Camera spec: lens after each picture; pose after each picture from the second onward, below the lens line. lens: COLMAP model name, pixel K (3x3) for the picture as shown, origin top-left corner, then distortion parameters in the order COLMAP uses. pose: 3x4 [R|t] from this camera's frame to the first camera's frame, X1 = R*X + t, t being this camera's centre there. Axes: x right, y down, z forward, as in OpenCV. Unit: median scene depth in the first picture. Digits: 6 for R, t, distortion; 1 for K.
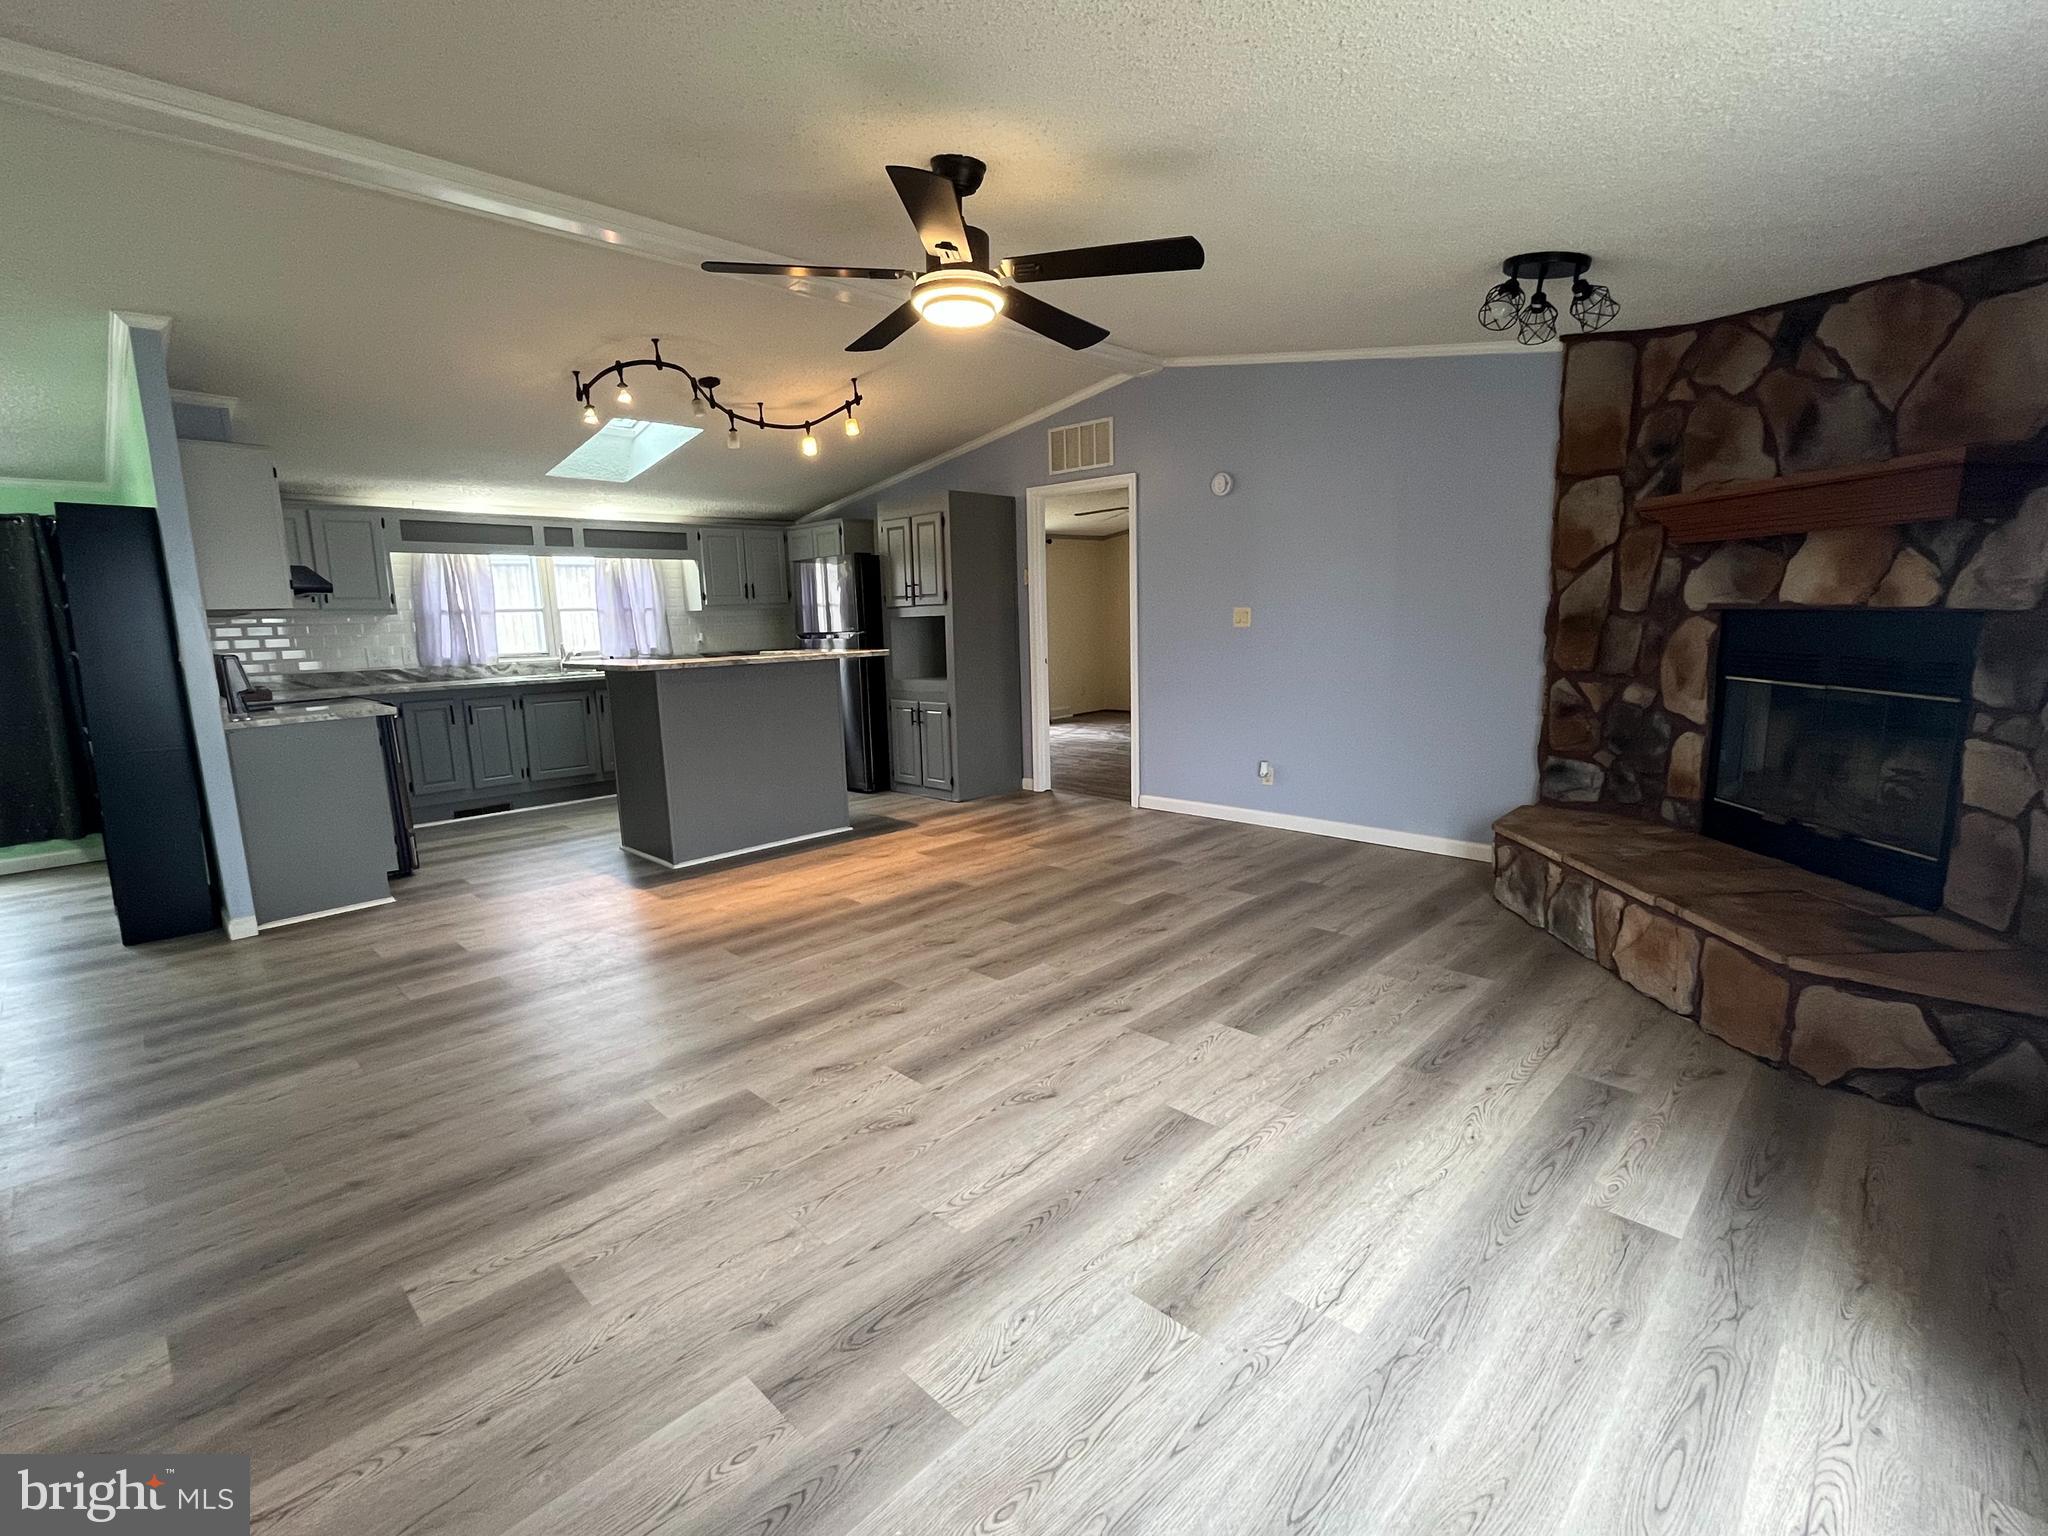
lens RADIAL K [[938.9, 0, 1020.2], [0, 938.9, 769.0], [0, 0, 1]] dist [-0.006351, -0.000478]
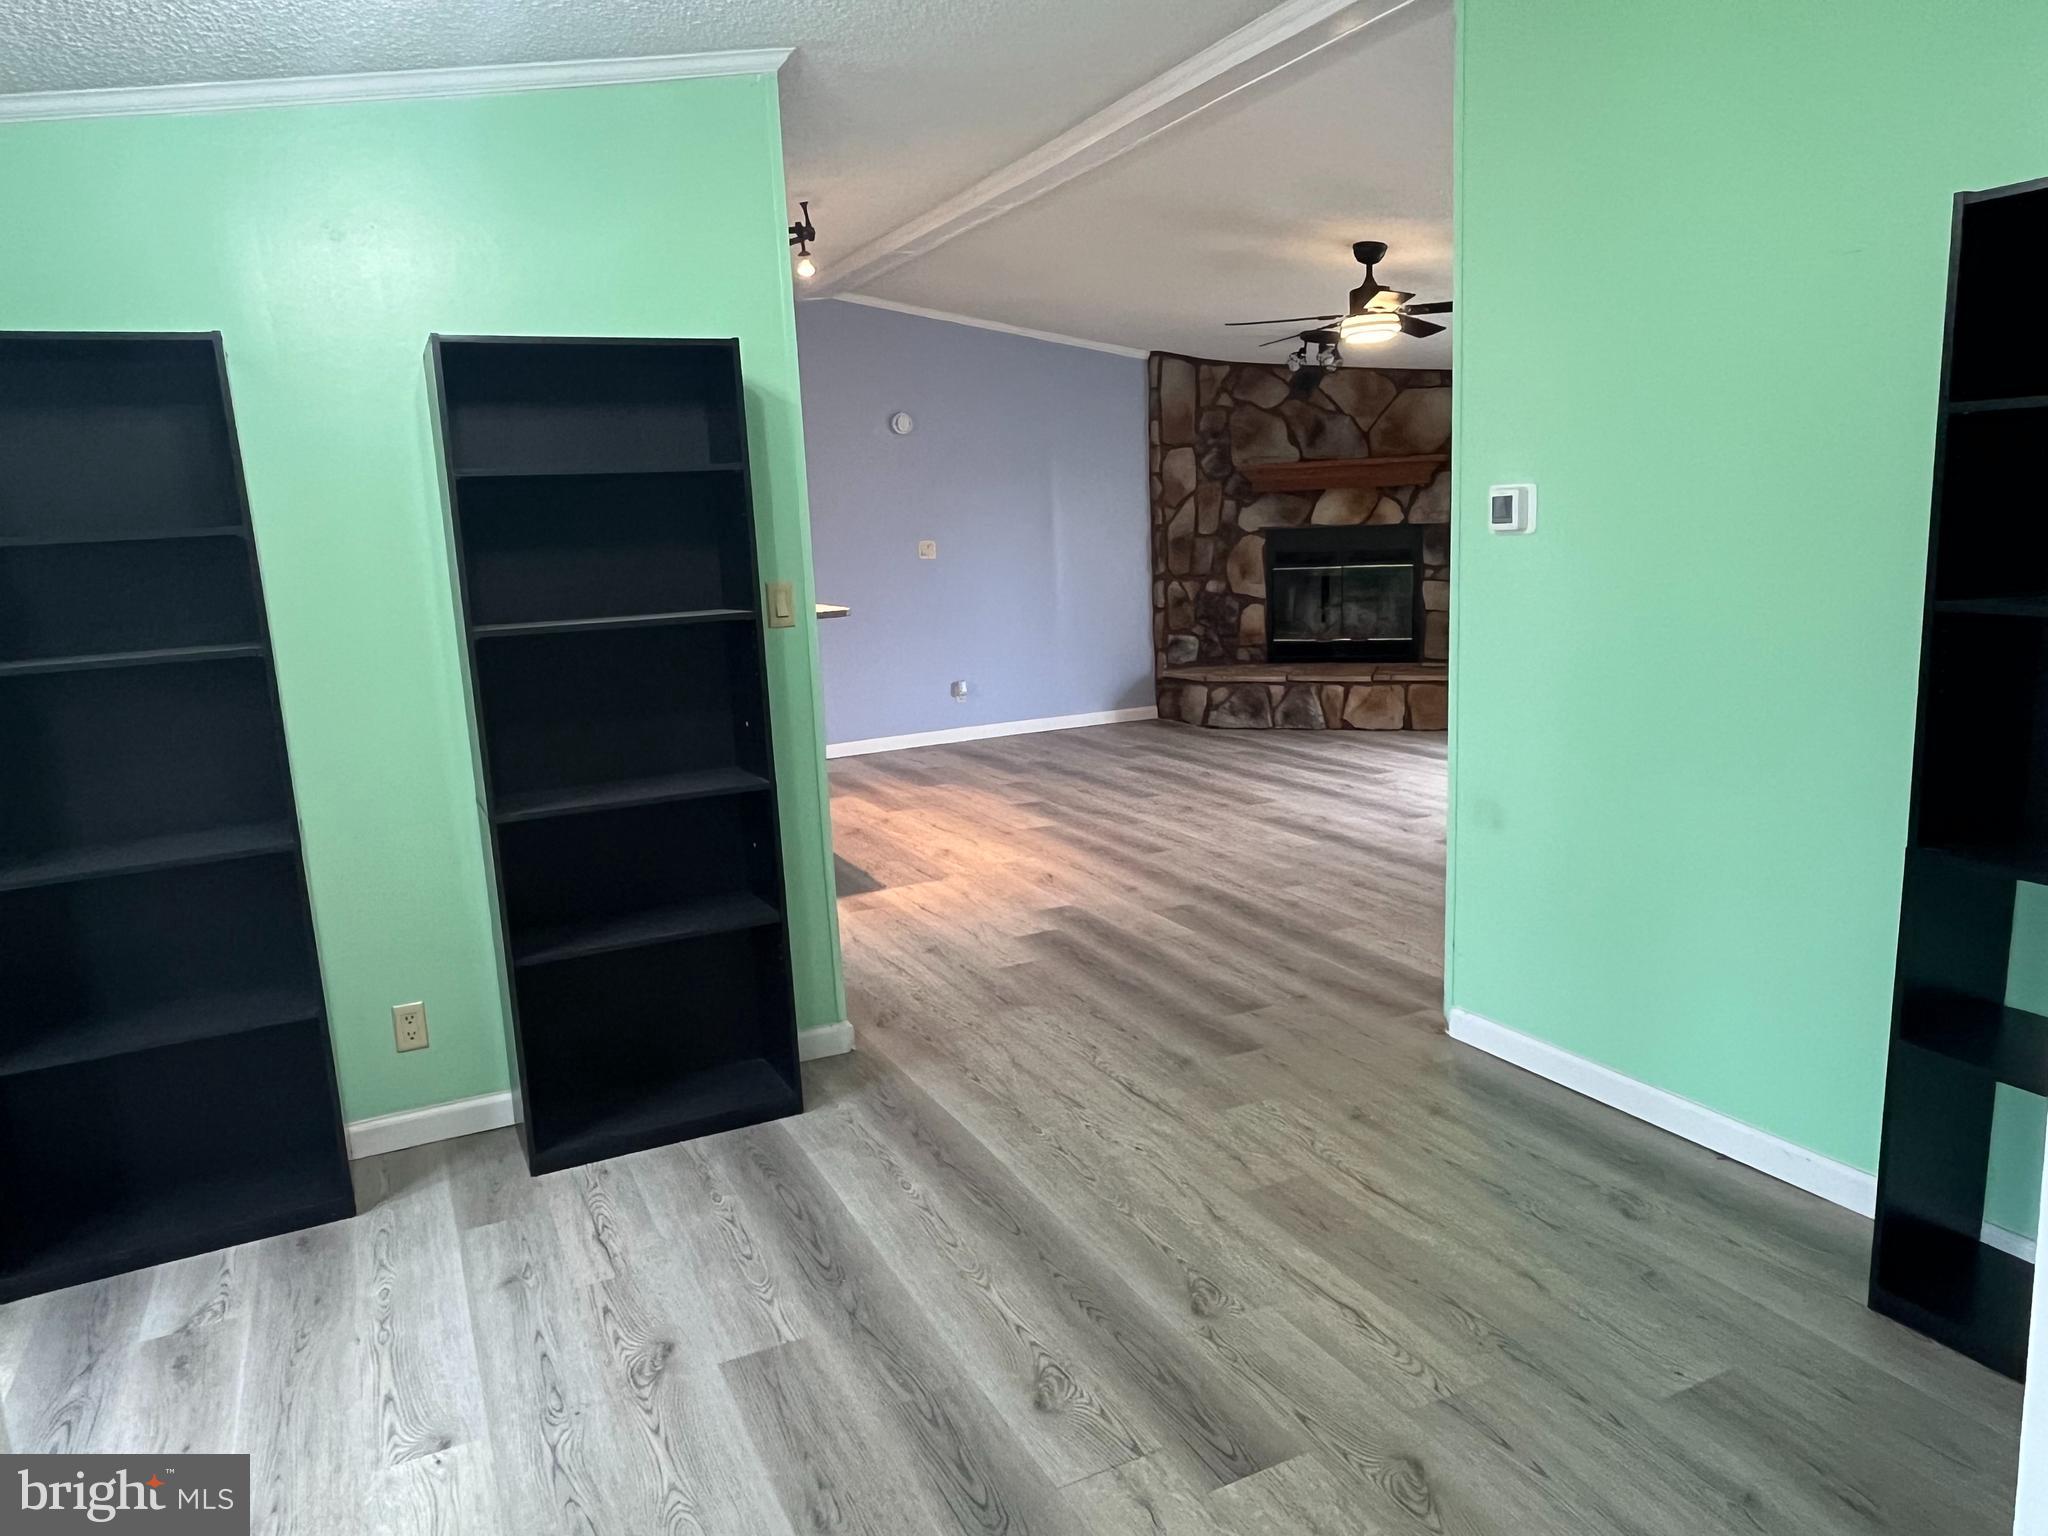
lens RADIAL K [[1355.0, 0, 1018.8], [0, 1355.0, 765.5], [0, 0, 1]] dist [0.000456, -0.006598]
pose [[0.331041, -0.160659, 0.929839, -1.774750], [0.194835, 0.975803, 0.099236, -0.082466], [-0.923283, 0.148314, 0.354333, 0.587815]]
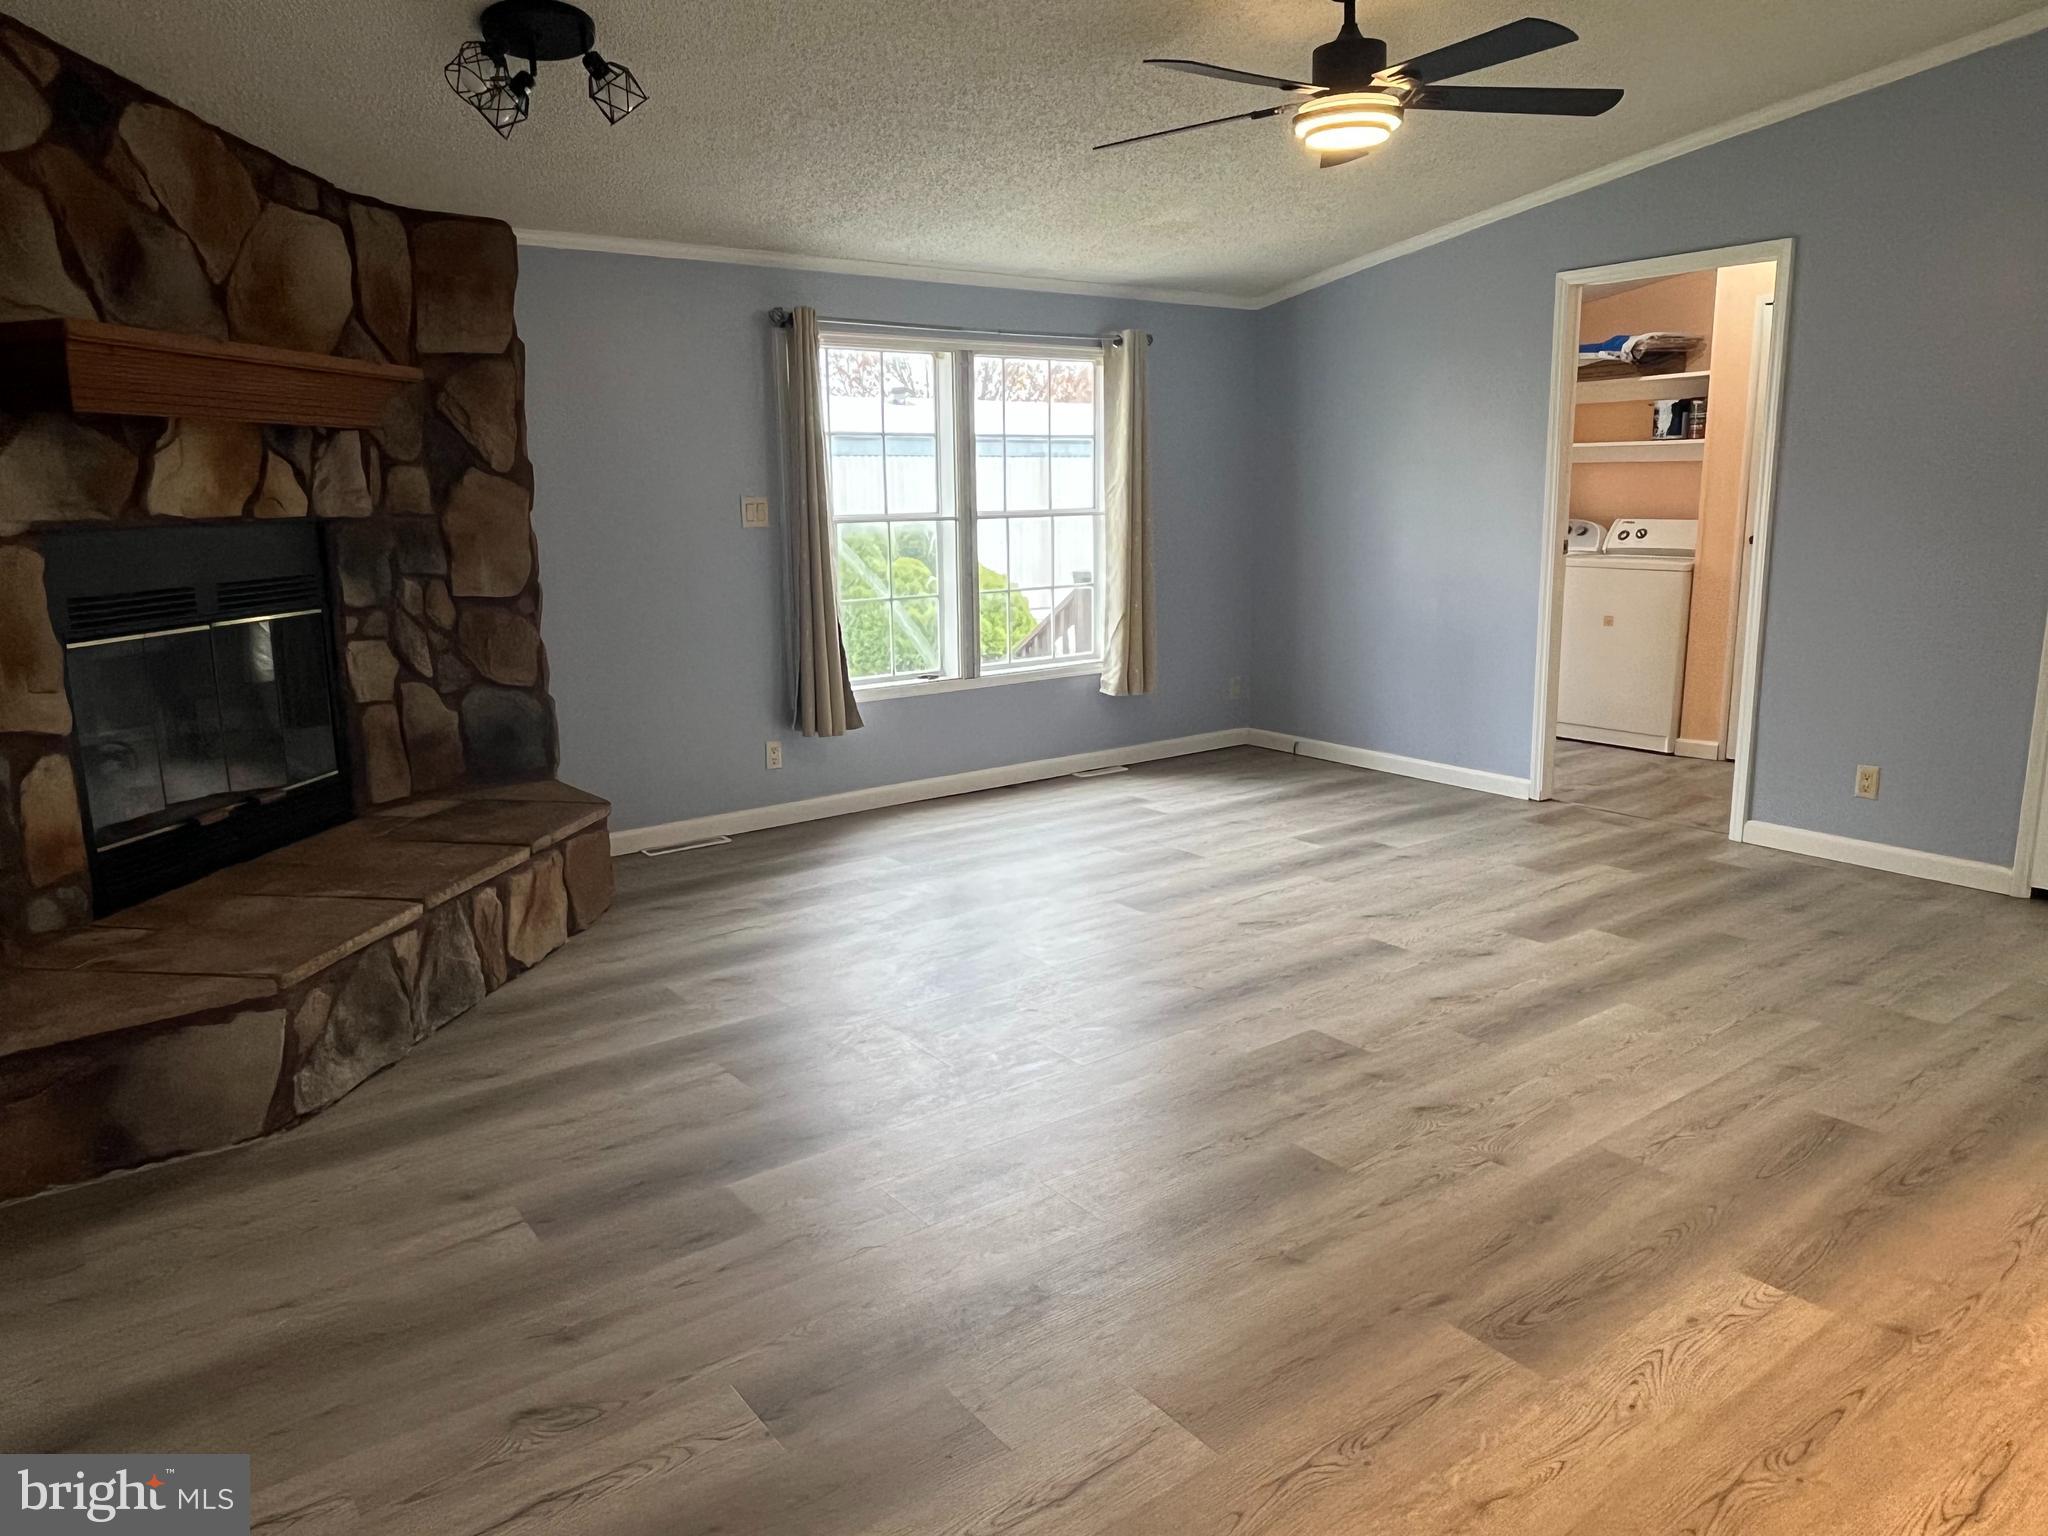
lens RADIAL K [[1355.0, 0, 1018.8], [0, 1355.0, 765.5], [0, 0, 1]] dist [0.000456, -0.006598]
pose [[-0.987179, 0.006390, 0.159488, 0.027539], [0.064300, 0.930458, 0.360713, -0.292093], [-0.146092, 0.366344, -0.918939, 1.693191]]
